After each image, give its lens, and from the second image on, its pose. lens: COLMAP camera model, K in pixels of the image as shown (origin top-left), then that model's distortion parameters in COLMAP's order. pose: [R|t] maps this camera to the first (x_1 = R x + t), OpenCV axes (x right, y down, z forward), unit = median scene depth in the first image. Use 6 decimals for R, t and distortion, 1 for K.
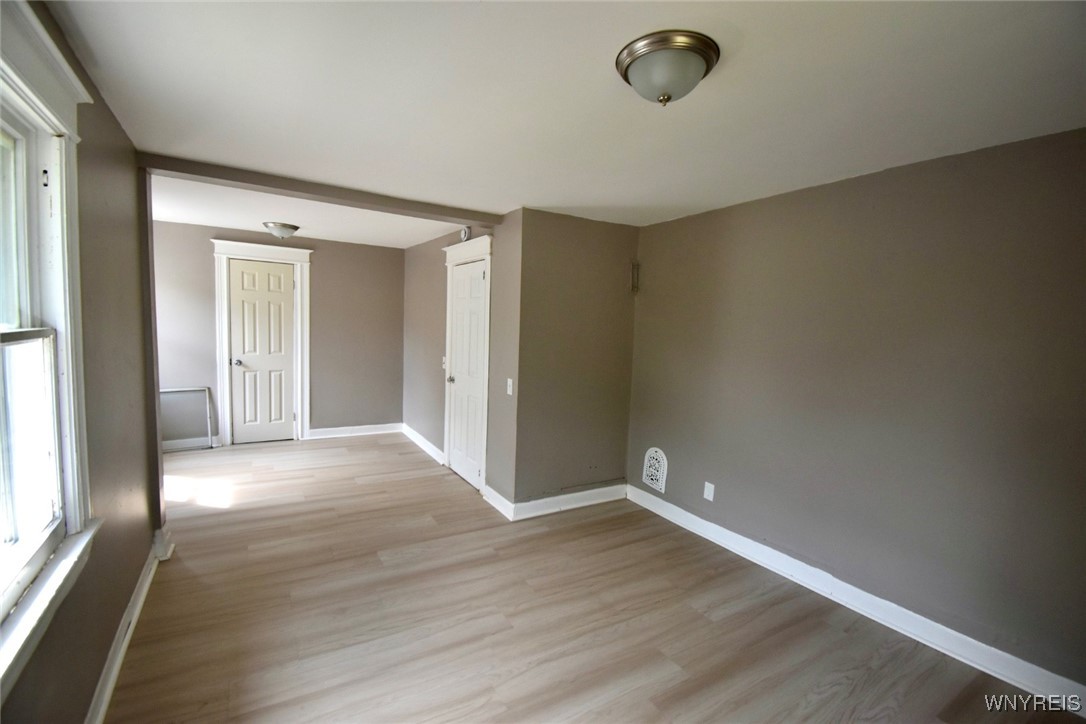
lens RADIAL K [[474.5, 0, 538.7], [0, 474.5, 361.7], [0, 0, 1]] dist [0.024393, -0.029879]
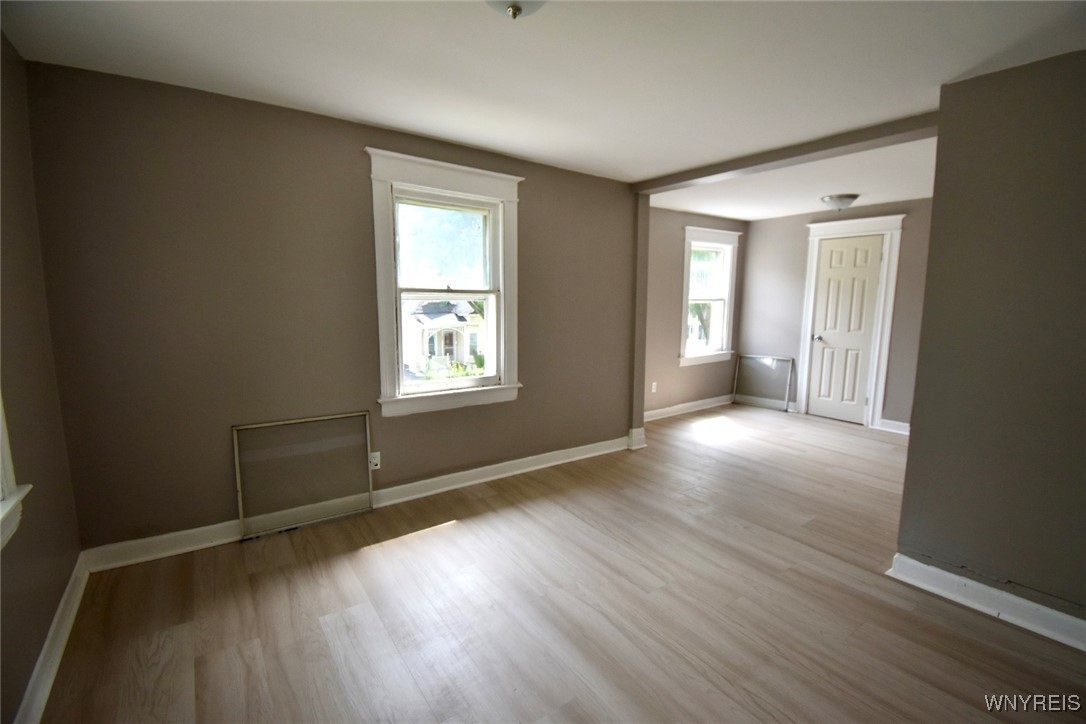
lens RADIAL K [[474.5, 0, 538.7], [0, 474.5, 361.7], [0, 0, 1]] dist [0.024393, -0.029879]
pose [[0.076805, 0.093606, -0.992642, 0.409654], [-0.087298, 0.992391, 0.086828, 0.017174], [0.993217, 0.079987, 0.084392, 0.328004]]
